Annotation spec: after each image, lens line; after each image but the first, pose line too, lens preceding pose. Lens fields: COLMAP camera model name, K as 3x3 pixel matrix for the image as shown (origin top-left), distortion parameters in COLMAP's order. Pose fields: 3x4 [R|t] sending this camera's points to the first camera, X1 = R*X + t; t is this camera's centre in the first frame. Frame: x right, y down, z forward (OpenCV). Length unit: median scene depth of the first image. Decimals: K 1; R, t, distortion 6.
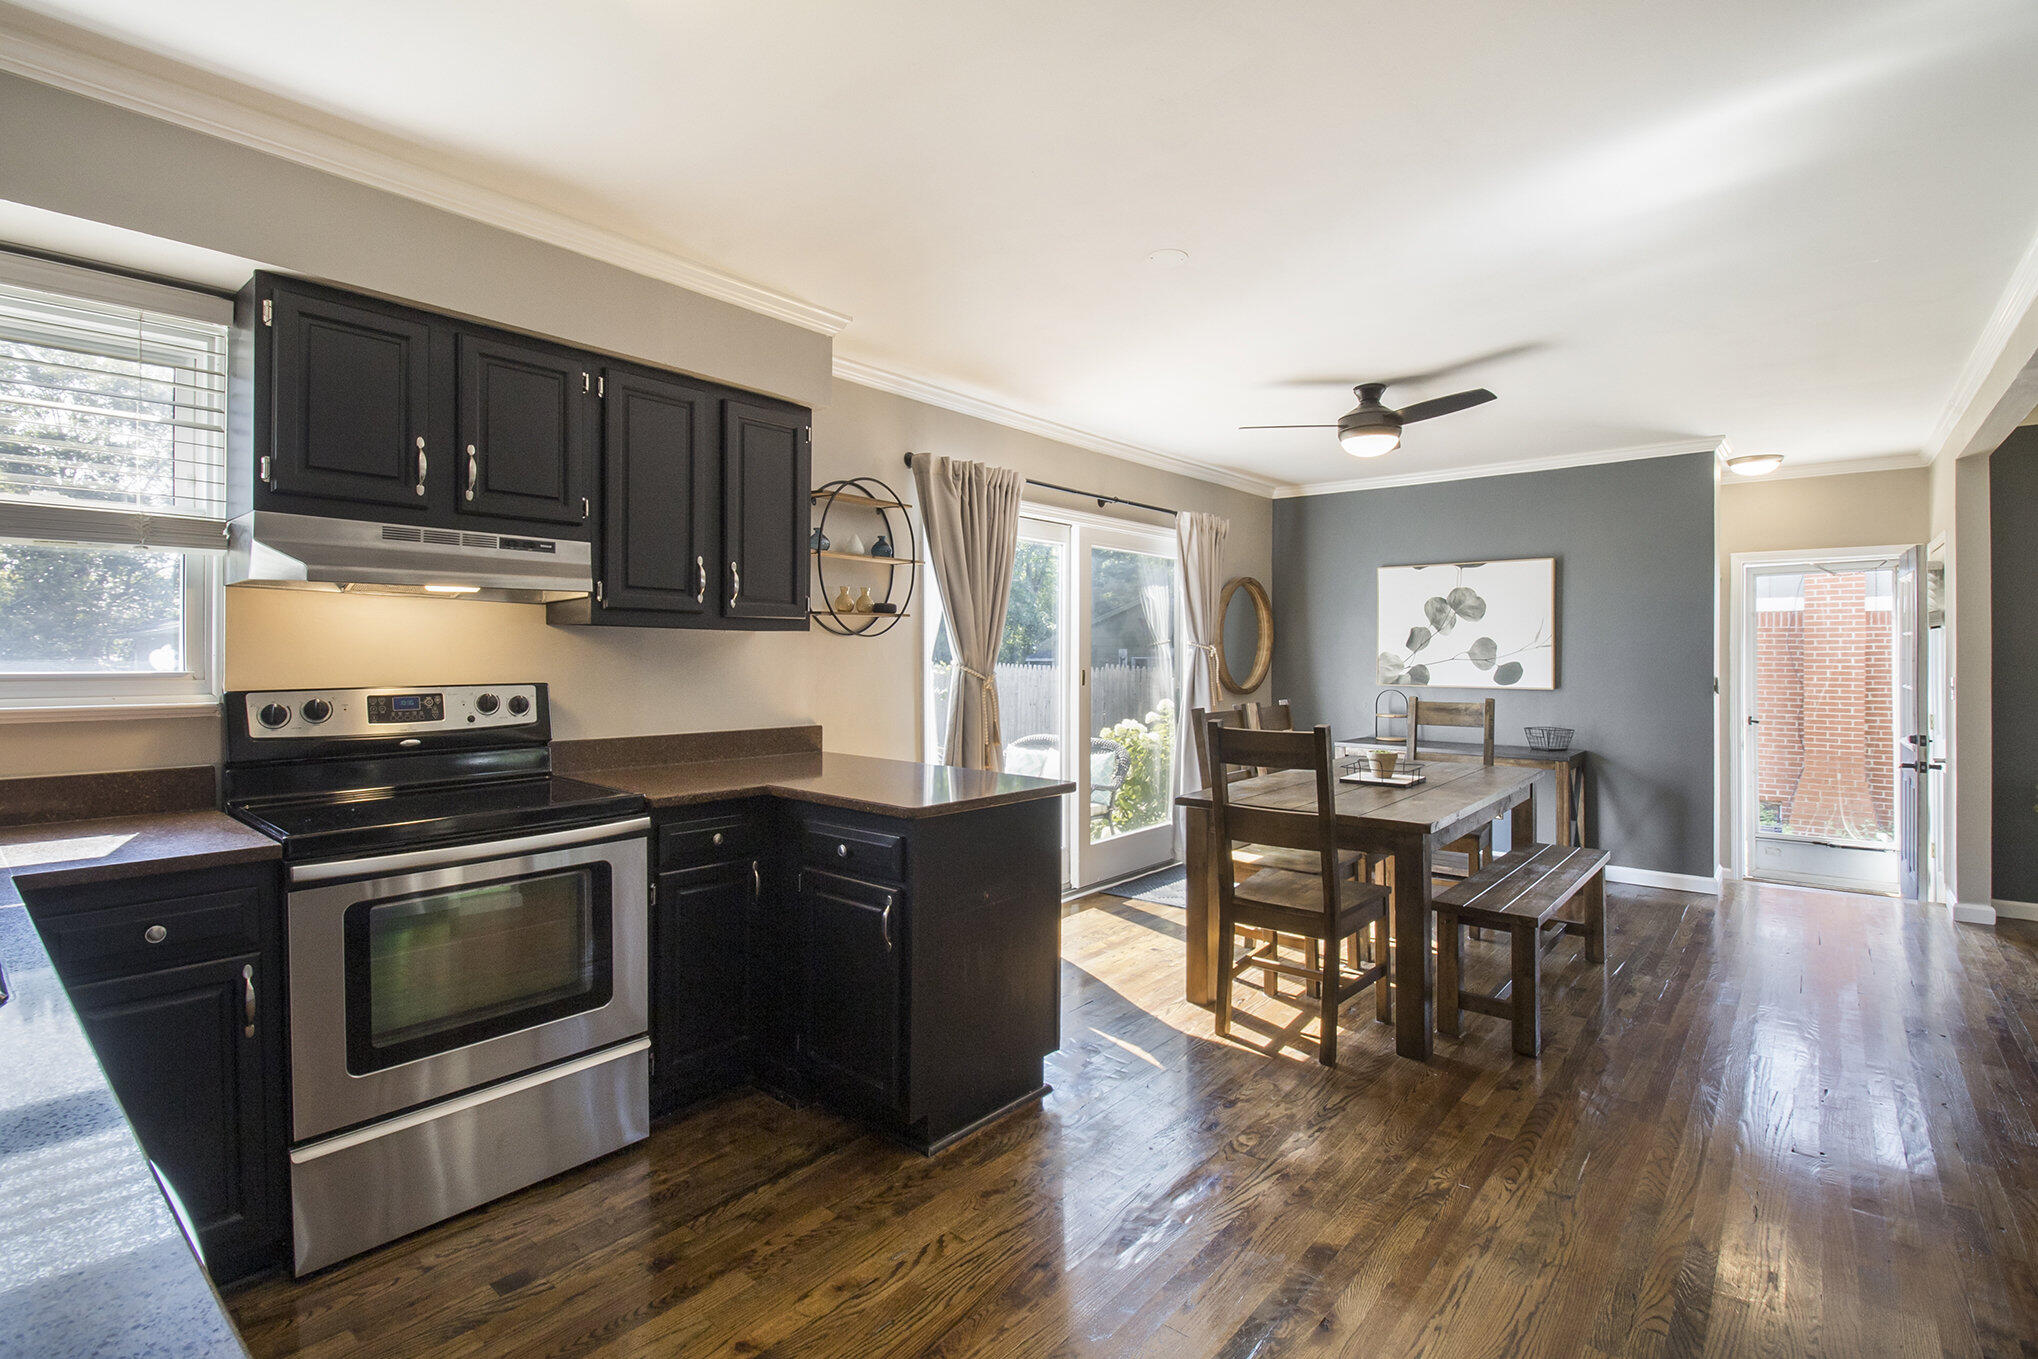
lens RADIAL K [[950.7, 0, 1010.4], [0, 950.7, 641.9], [0, 0, 1]] dist [0.001498, -0.000163]
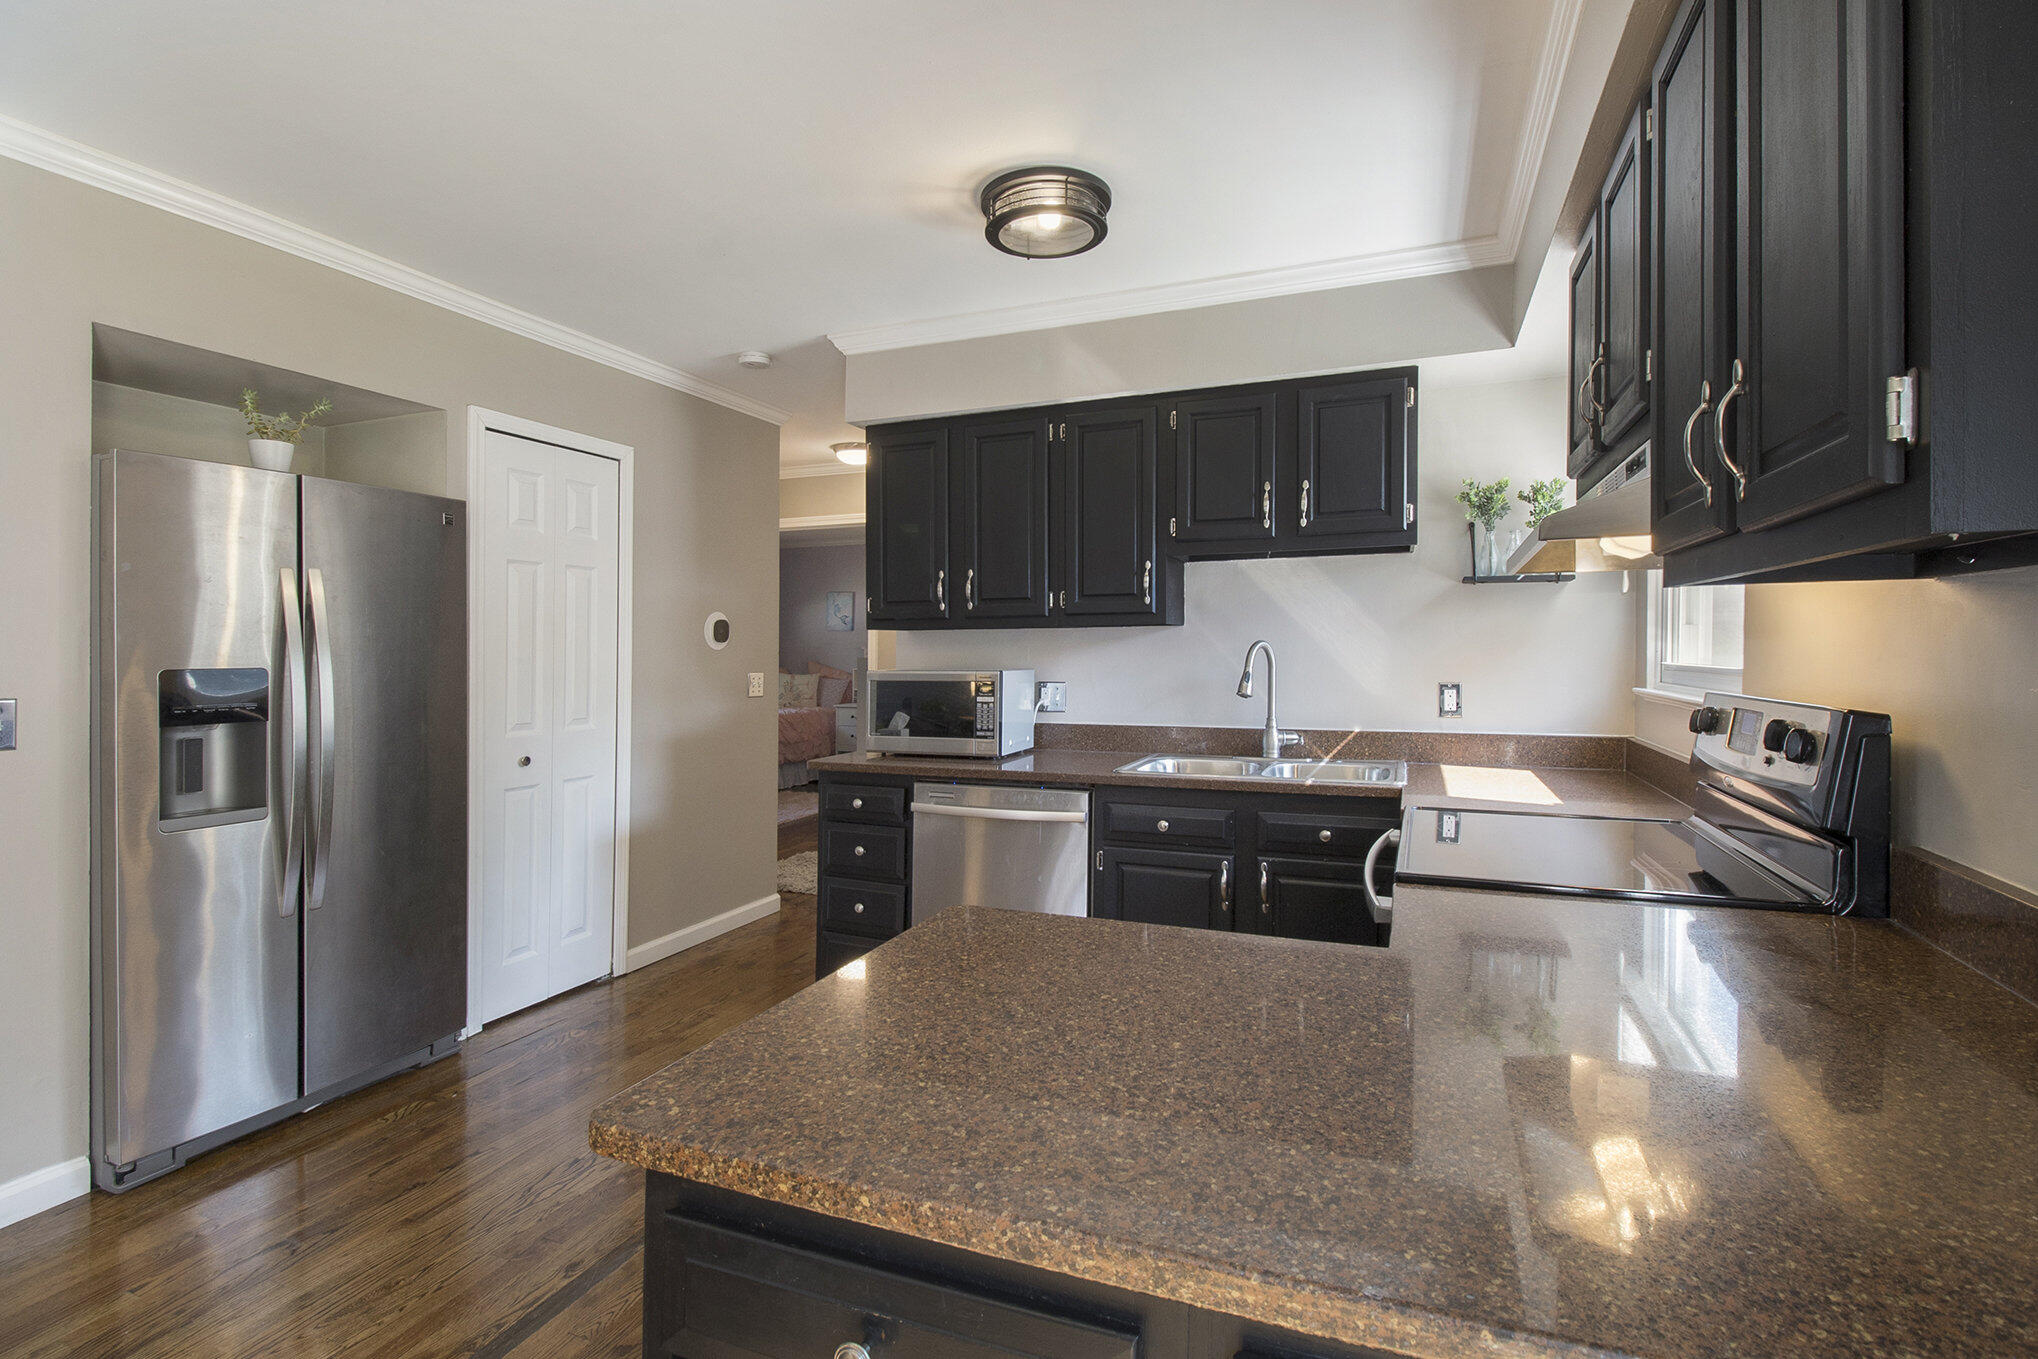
lens RADIAL K [[963.4, 0, 1027.3], [0, 963.4, 655.0], [0, 0, 1]] dist [0.018445, -0.026766]
pose [[-0.947897, -0.001021, -0.318575, 0.047827], [0.001206, 0.999976, -0.006792, 0.022059], [0.318575, -0.006822, -0.947873, 1.455566]]
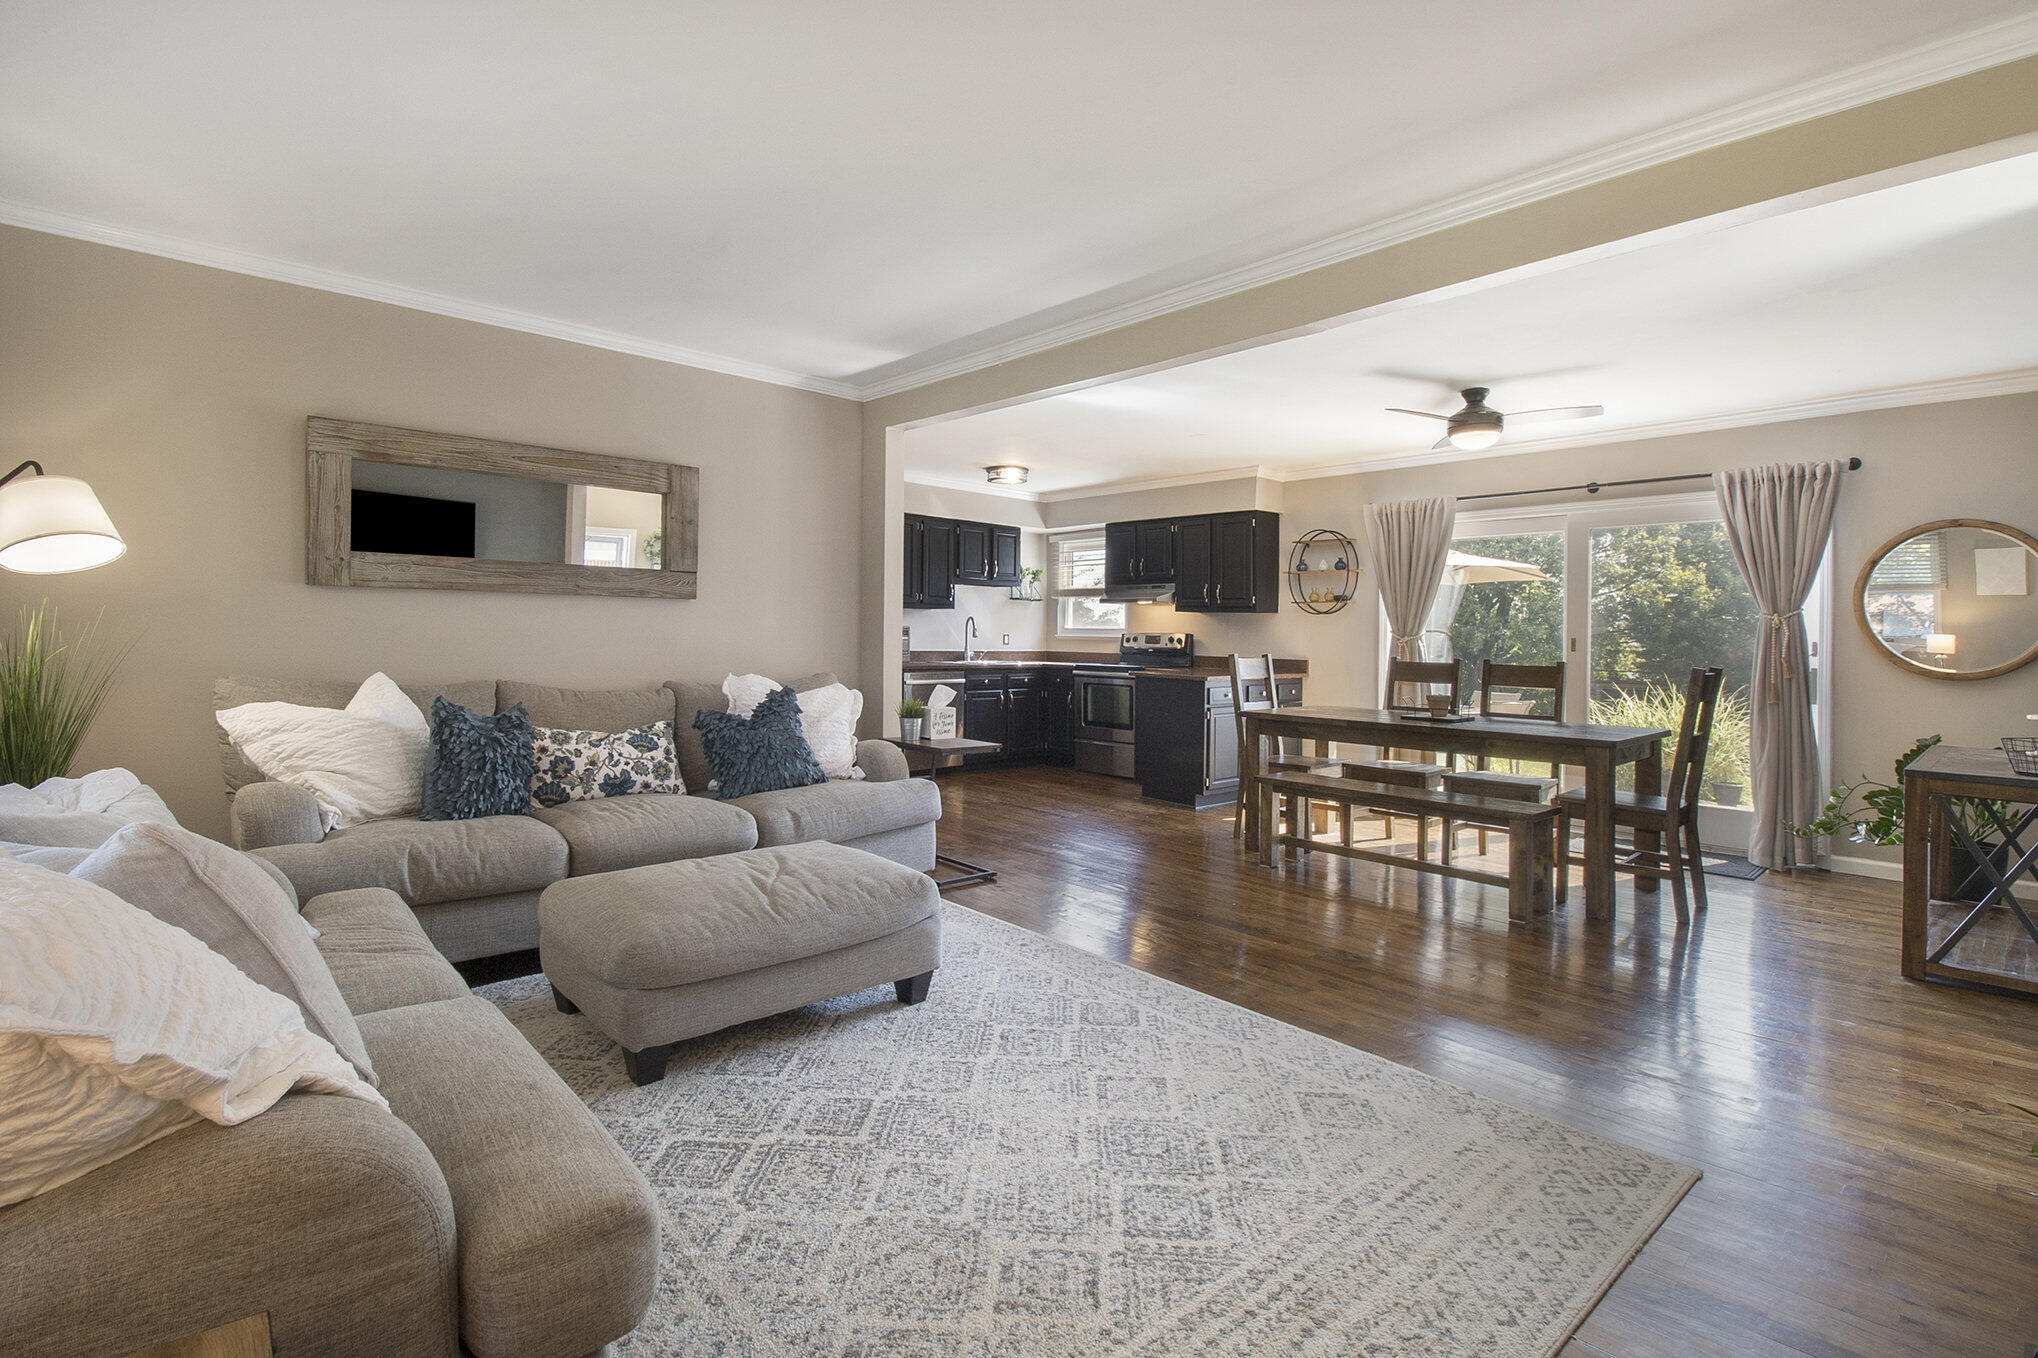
lens RADIAL K [[950.7, 0, 1010.4], [0, 950.7, 641.4], [0, 0, 1]] dist [0.001498, -0.000163]
pose [[-0.124534, -0.001504, -0.992214, 2.575780], [-0.010715, 0.999943, -0.000171, 0.079259], [0.992157, 0.010610, -0.124543, 0.914310]]
